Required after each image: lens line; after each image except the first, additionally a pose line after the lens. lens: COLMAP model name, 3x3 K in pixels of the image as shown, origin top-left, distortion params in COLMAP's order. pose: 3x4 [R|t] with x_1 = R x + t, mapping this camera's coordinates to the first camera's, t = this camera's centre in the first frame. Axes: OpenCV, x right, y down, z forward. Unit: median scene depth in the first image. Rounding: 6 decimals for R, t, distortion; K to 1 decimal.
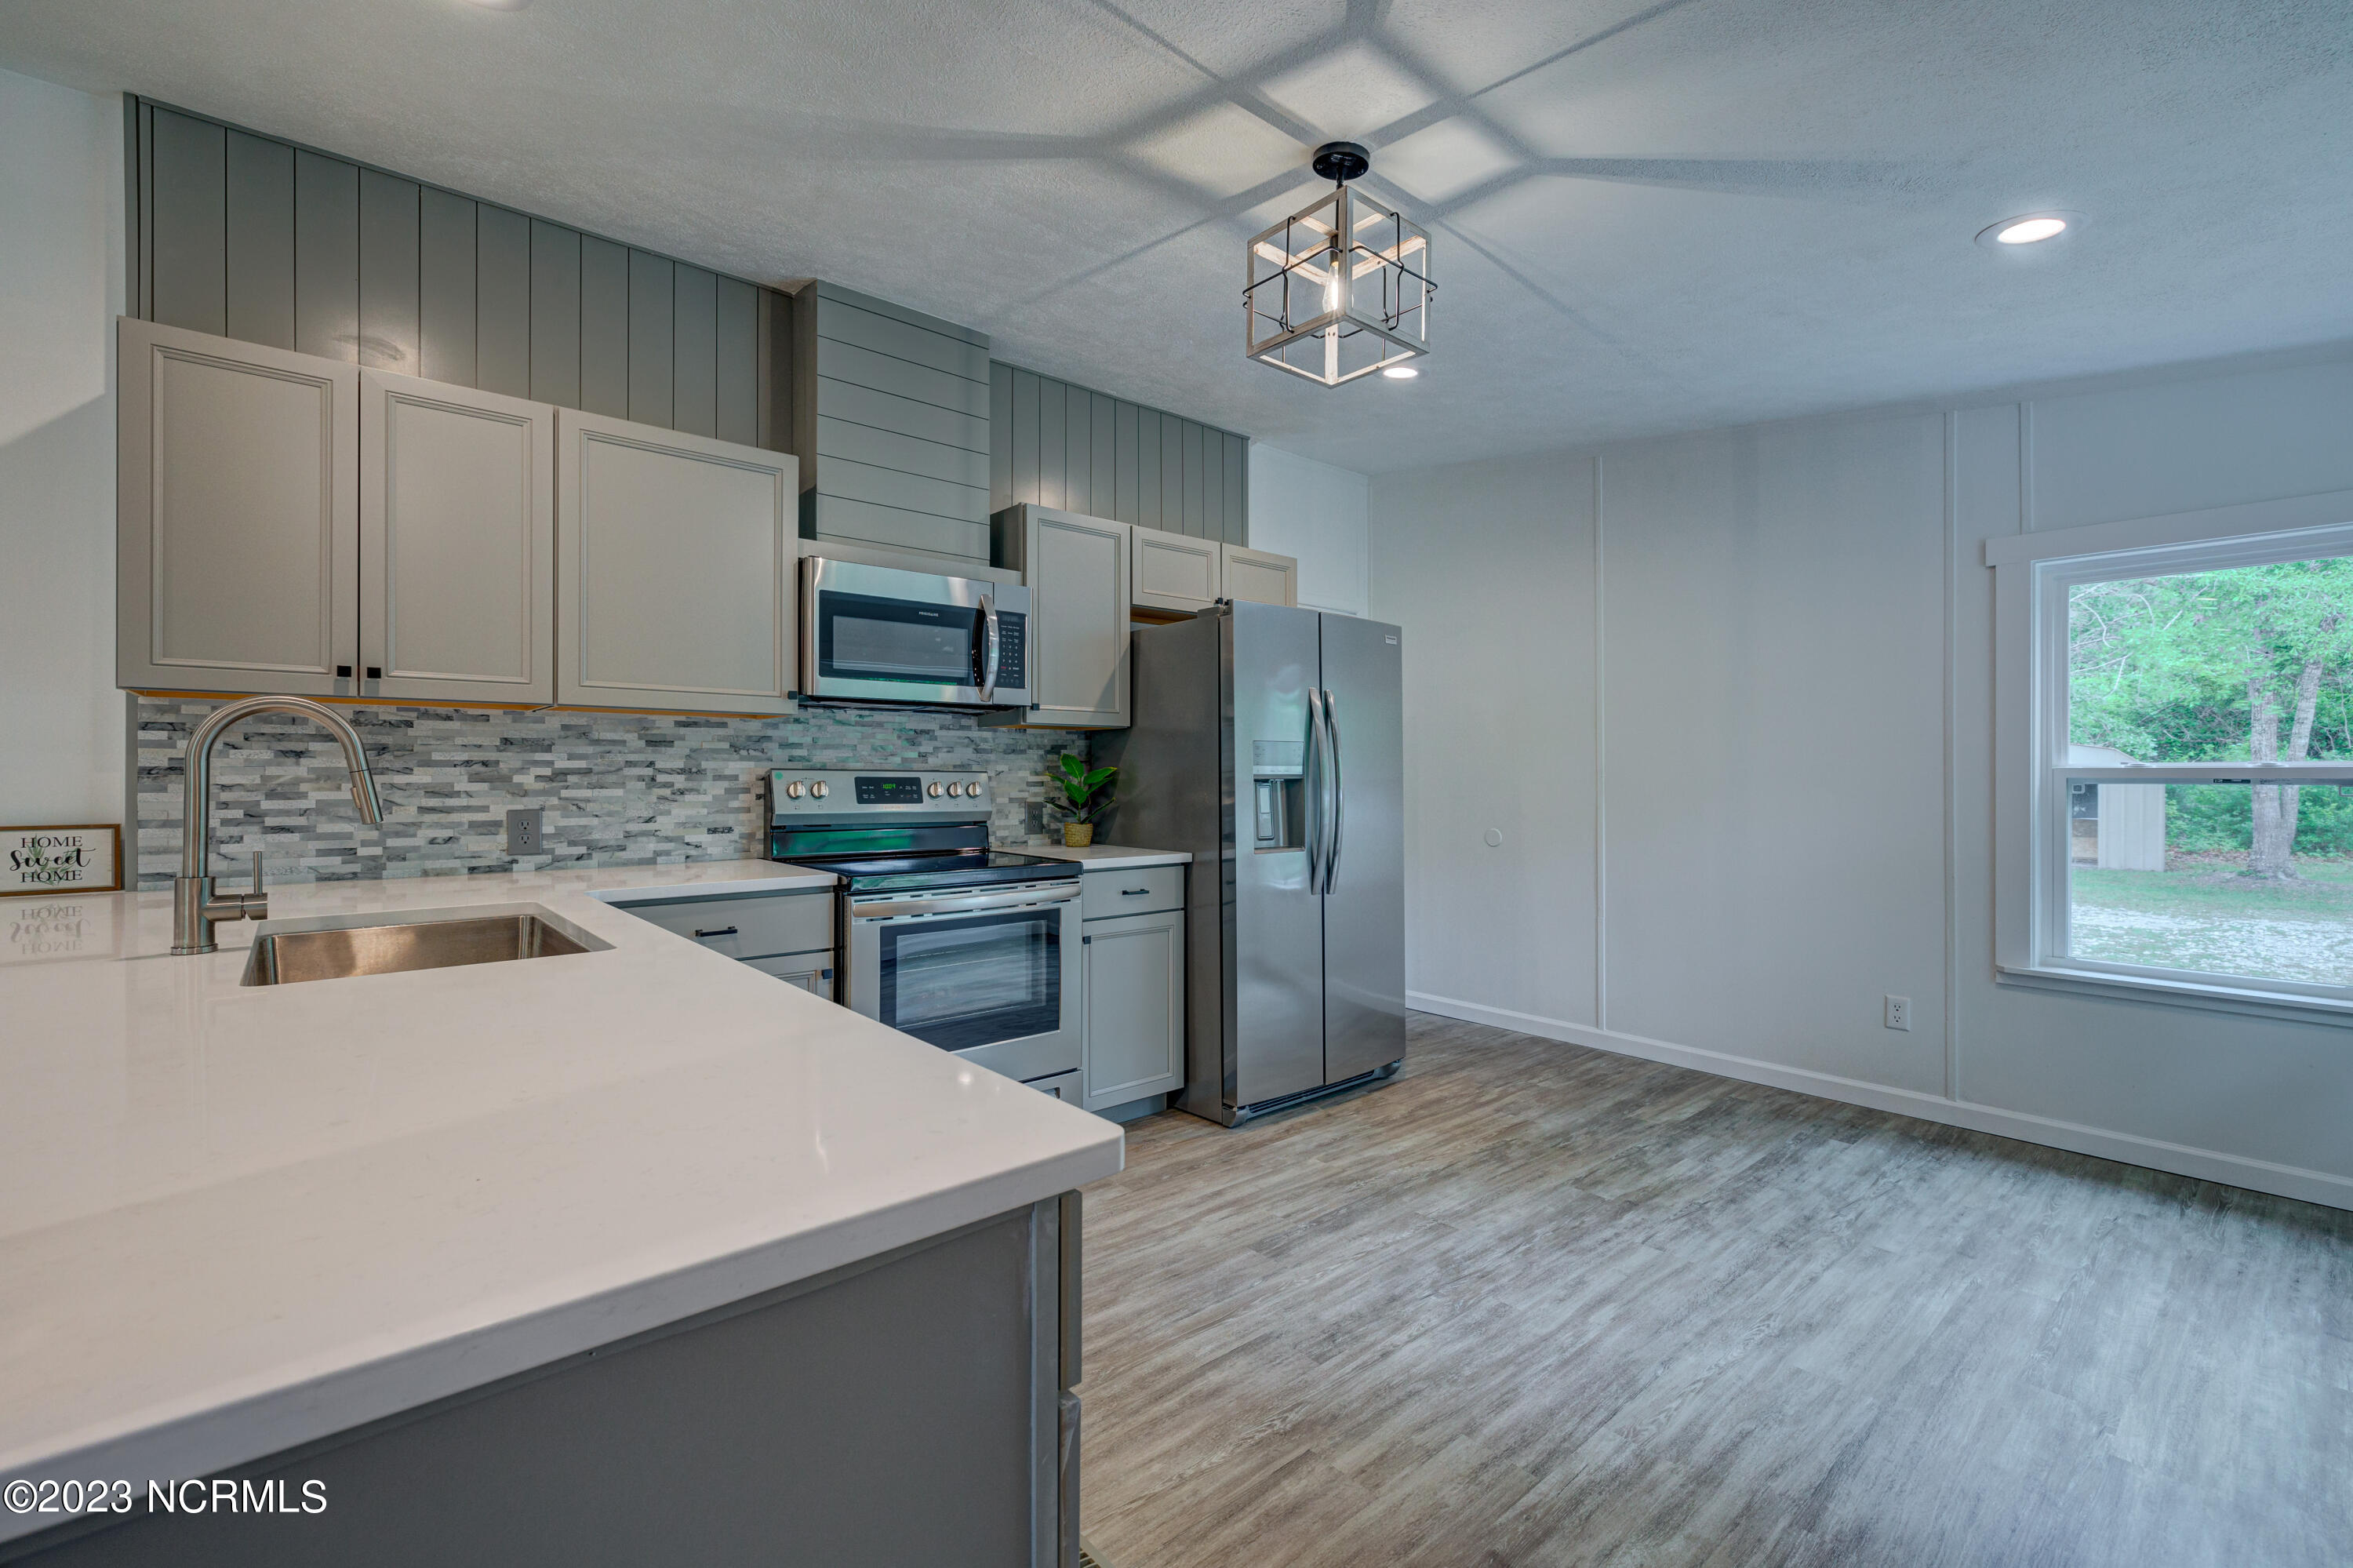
lens RADIAL K [[1002.5, 0, 1185.1], [0, 1002.5, 774.6], [0, 0, 1]] dist [-0.000424, 0.000134]
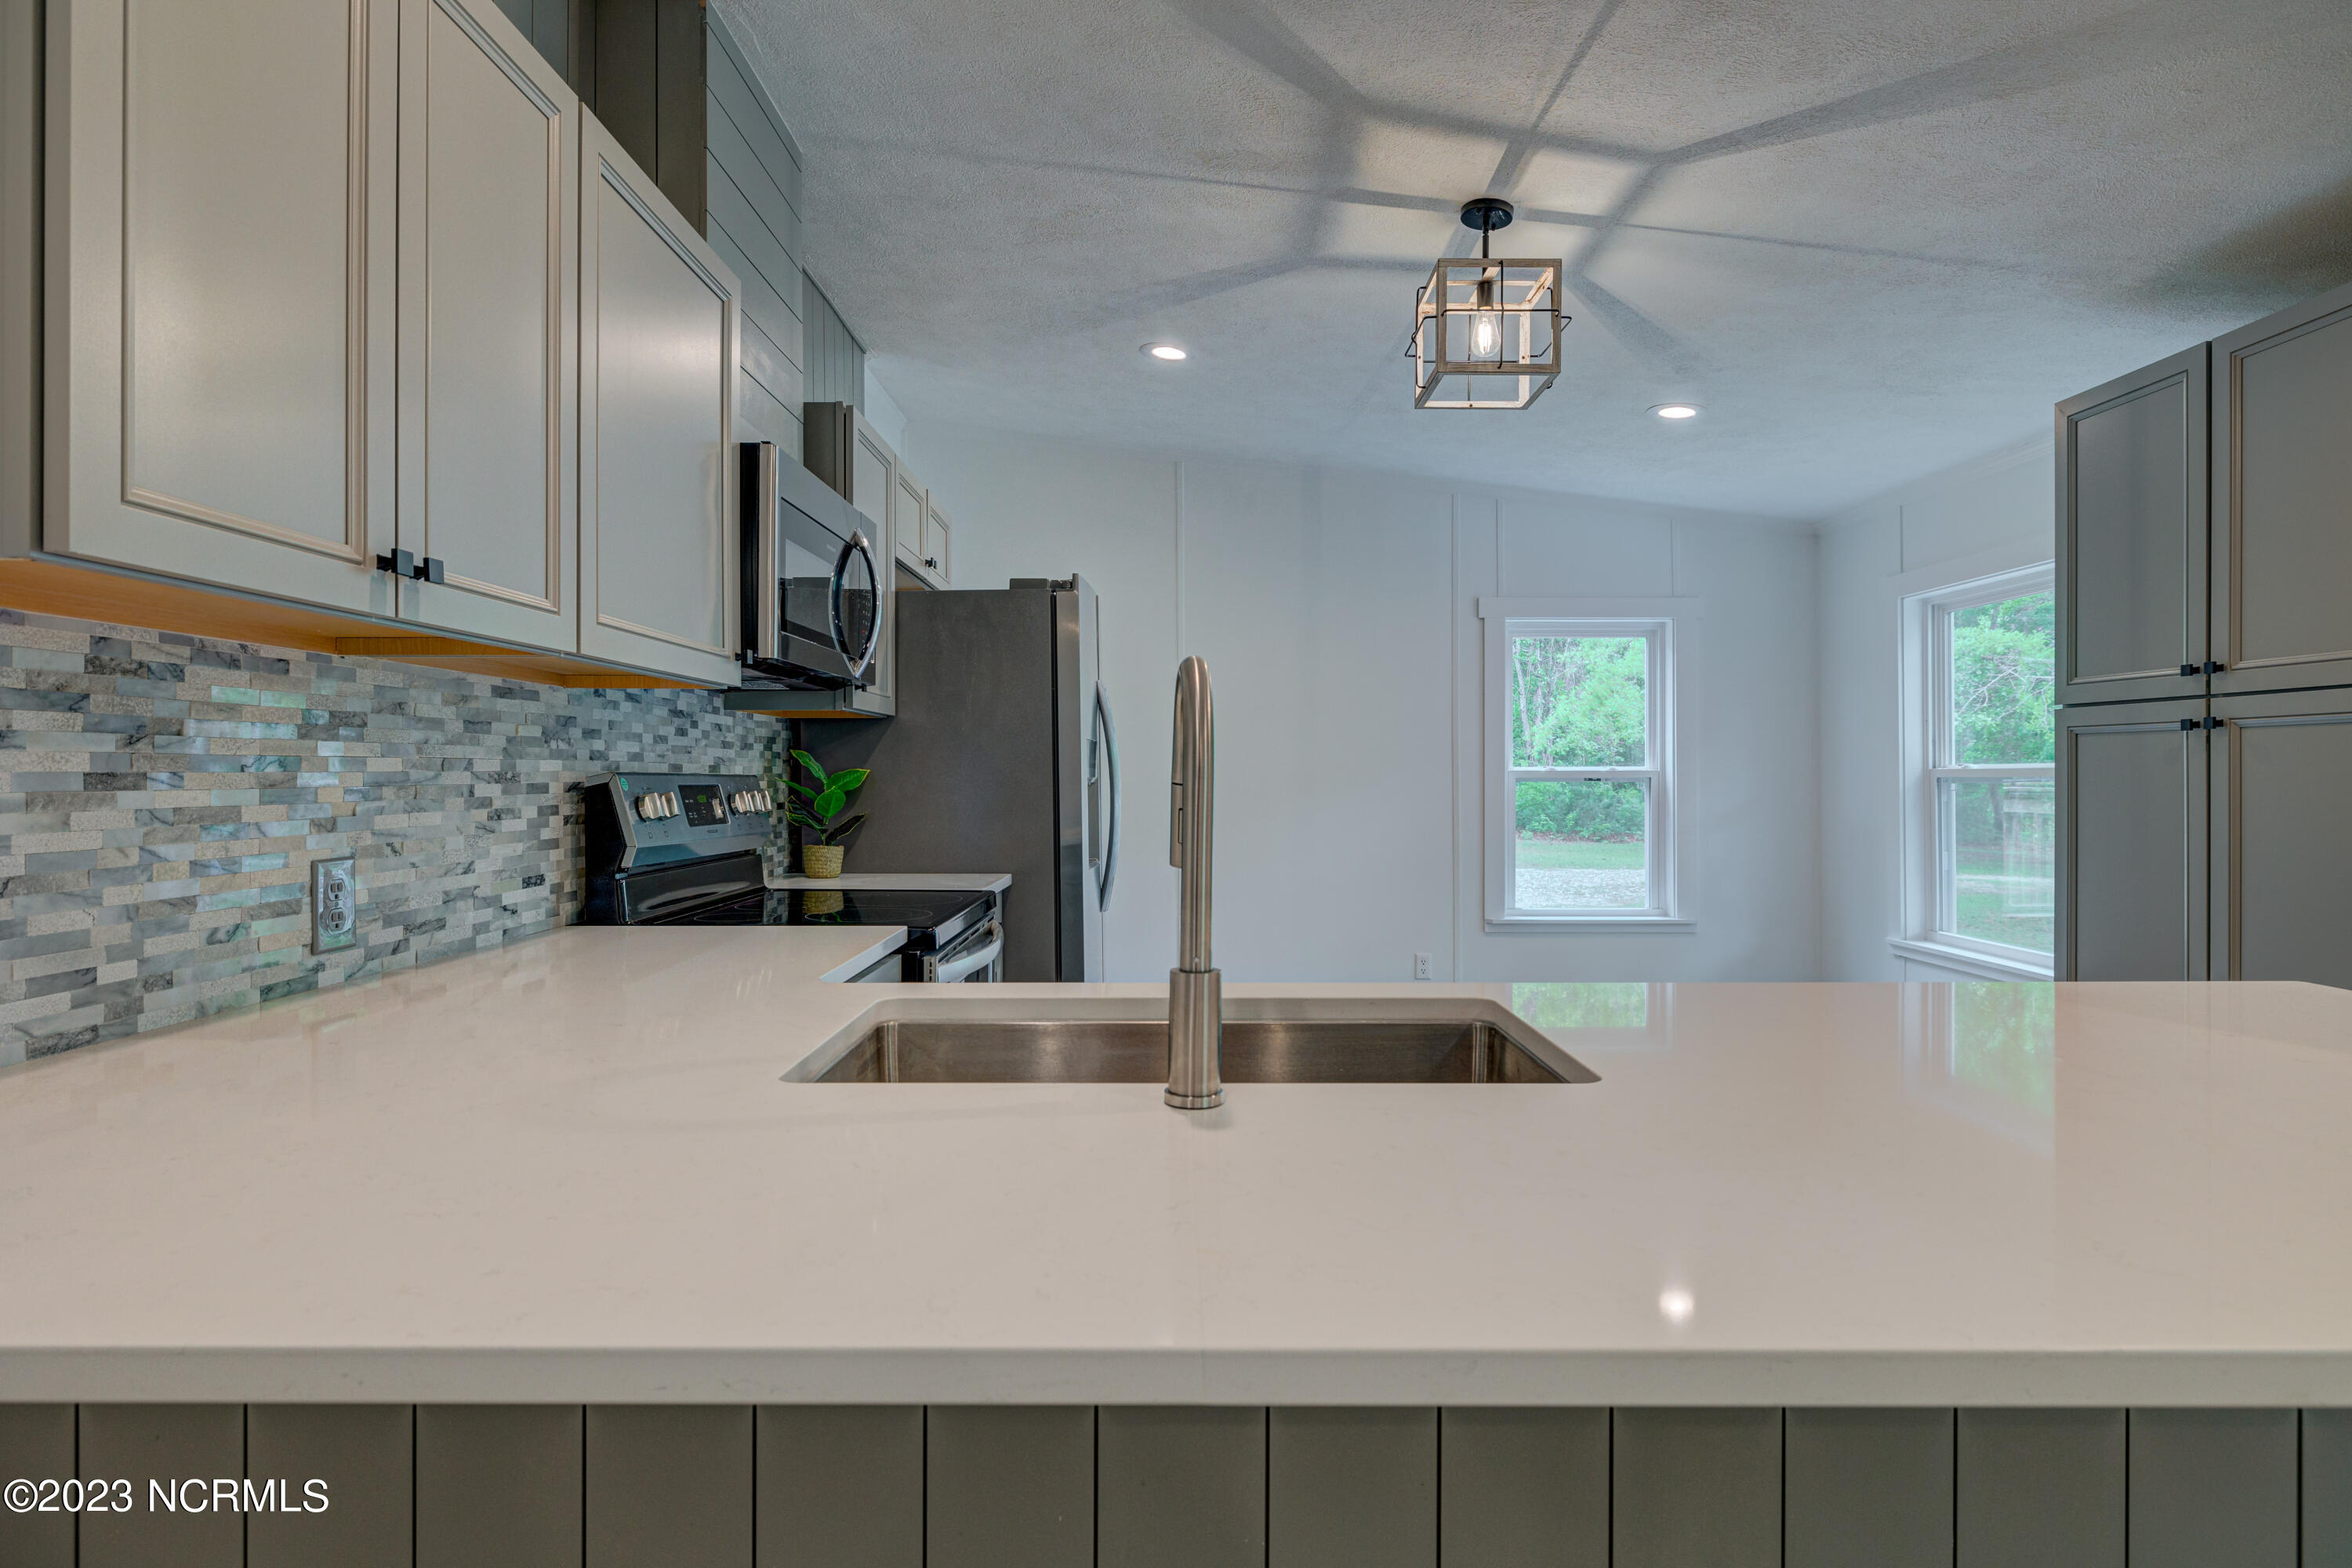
lens RADIAL K [[1223.6, 0, 1175.8], [0, 1223.6, 776.2], [0, 0, 1]] dist [-0.002143, -0.000954]
pose [[0.653558, -0.003502, 0.756868, -0.781027], [0.001605, 0.999993, 0.003240, -0.005672], [-0.756874, -0.000903, 0.653560, 0.283227]]
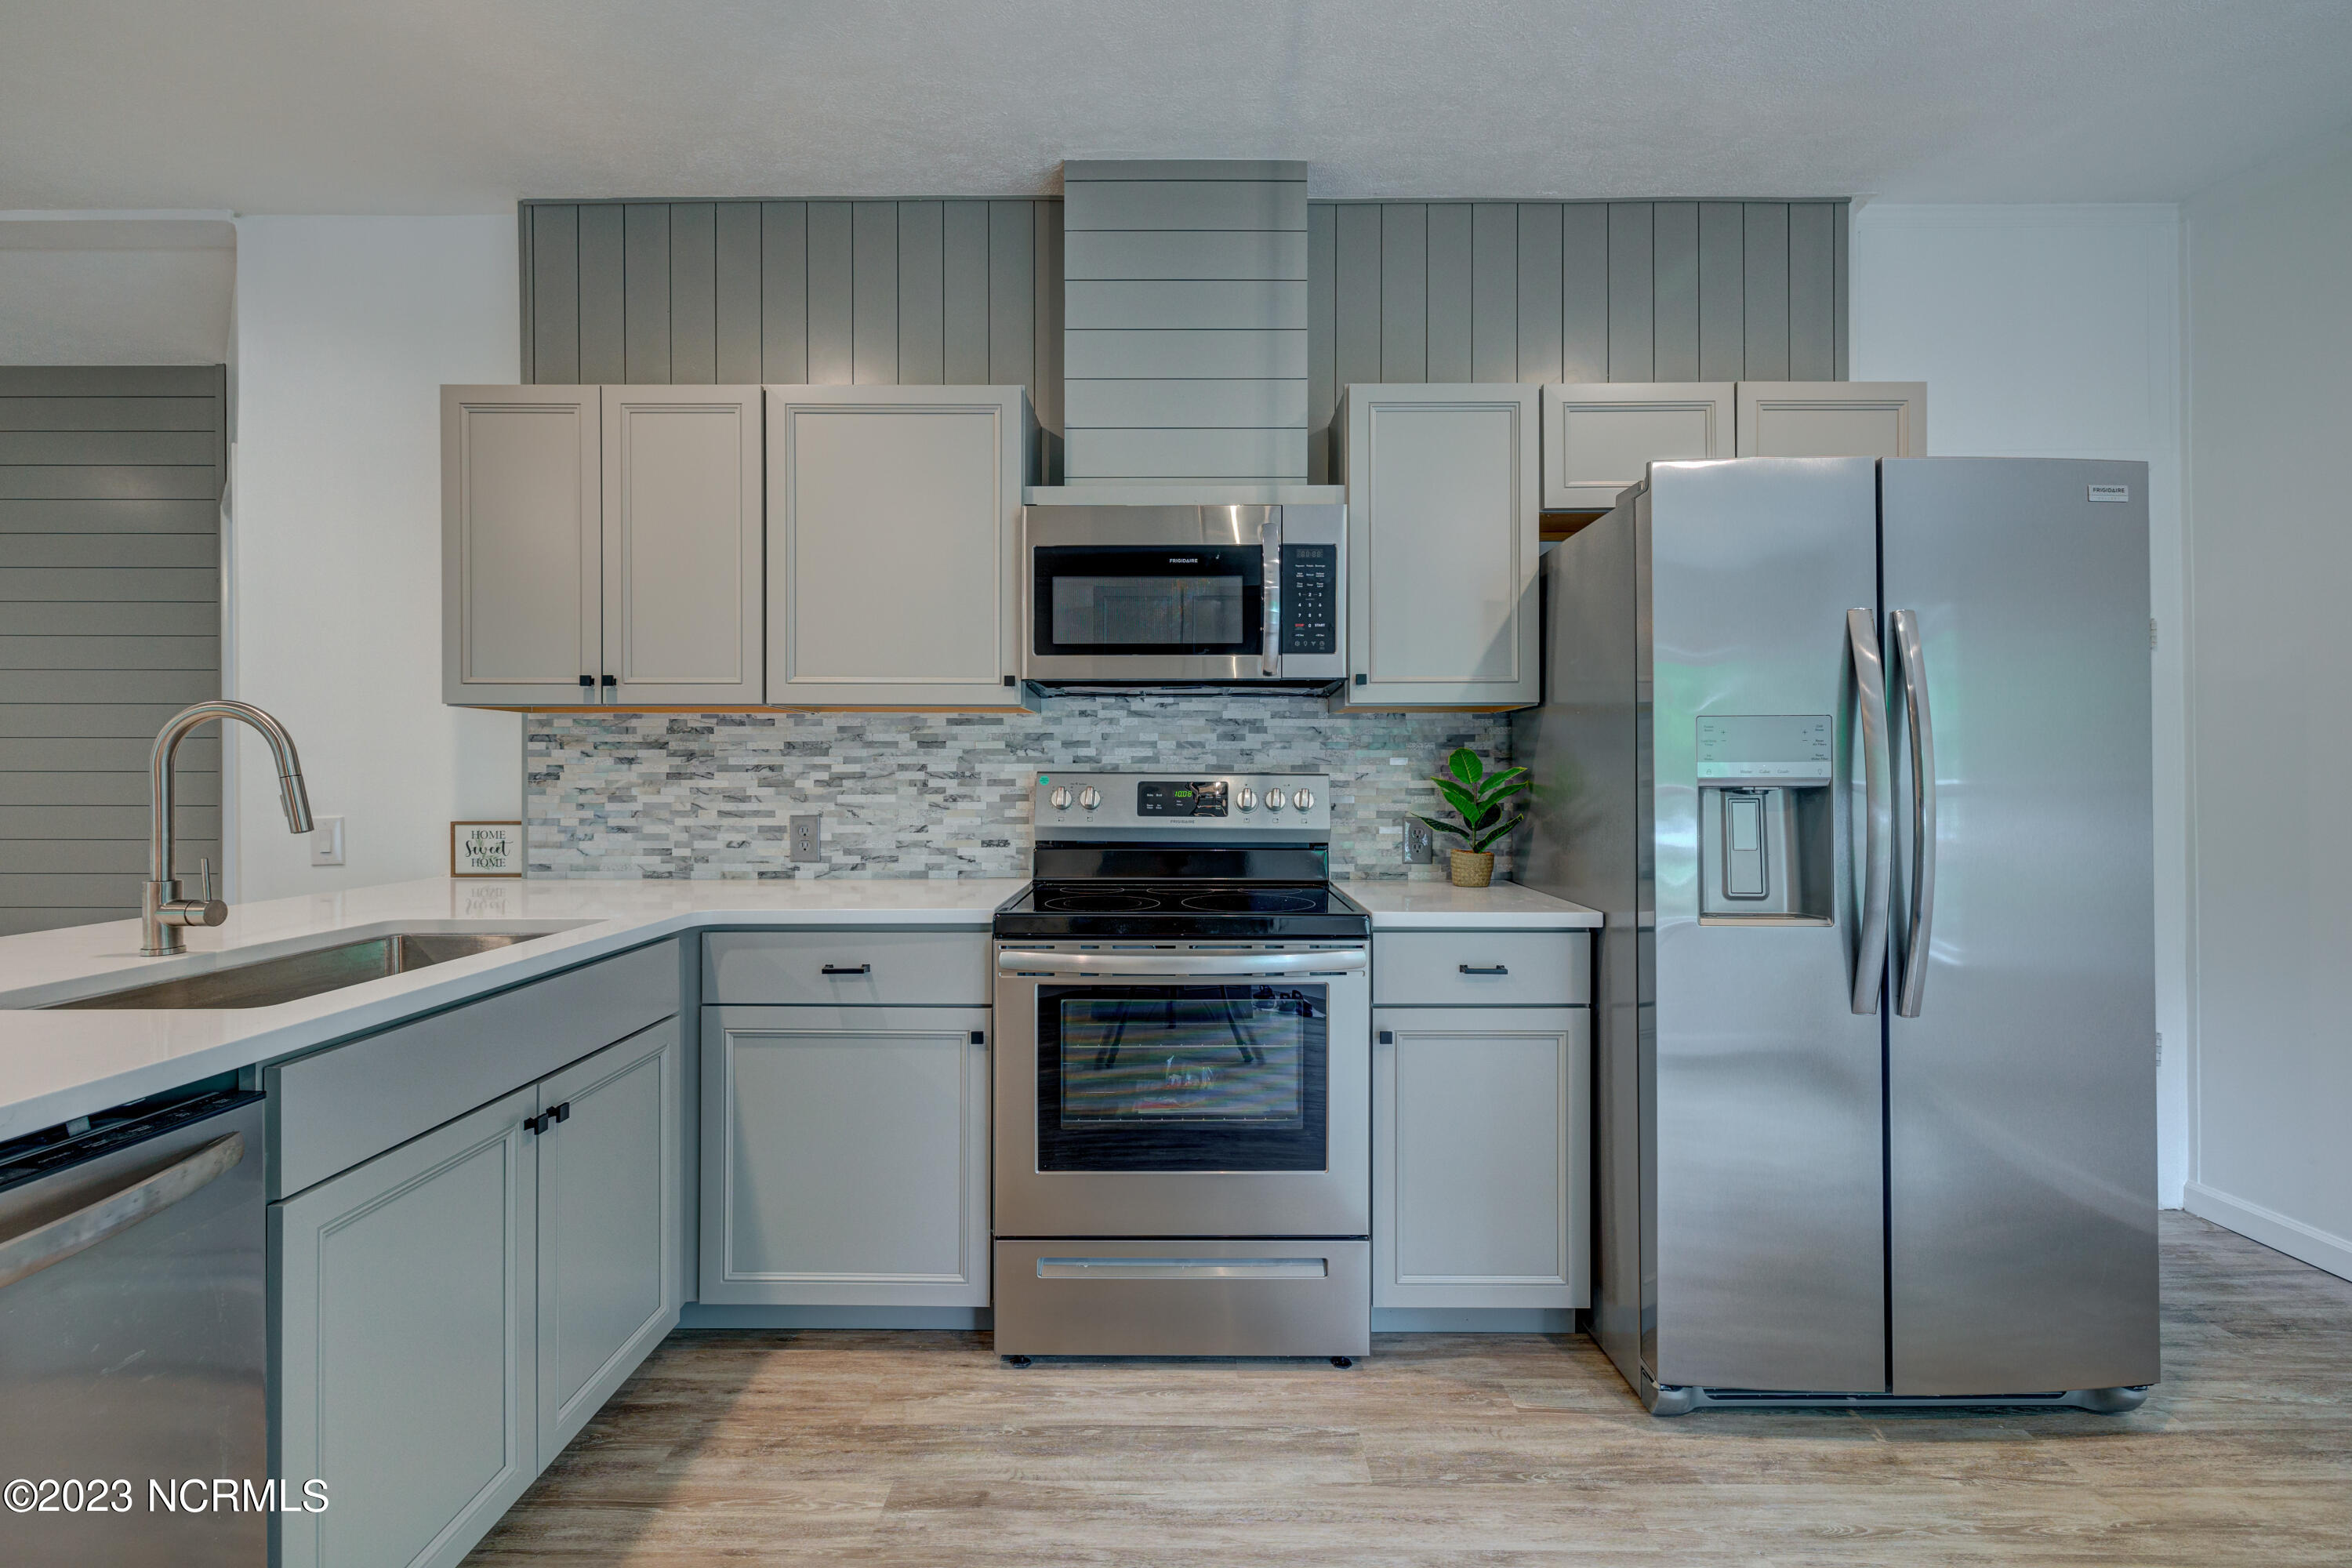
lens RADIAL K [[1041.7, 0, 1172.9], [0, 1041.7, 777.0], [0, 0, 1]] dist [0.004615, -0.000464]
pose [[0.756792, -0.001429, -0.653654, 0.250629], [0.001527, 0.999999, -0.000418, -0.001129], [0.653654, -0.000681, 0.756793, 0.436497]]
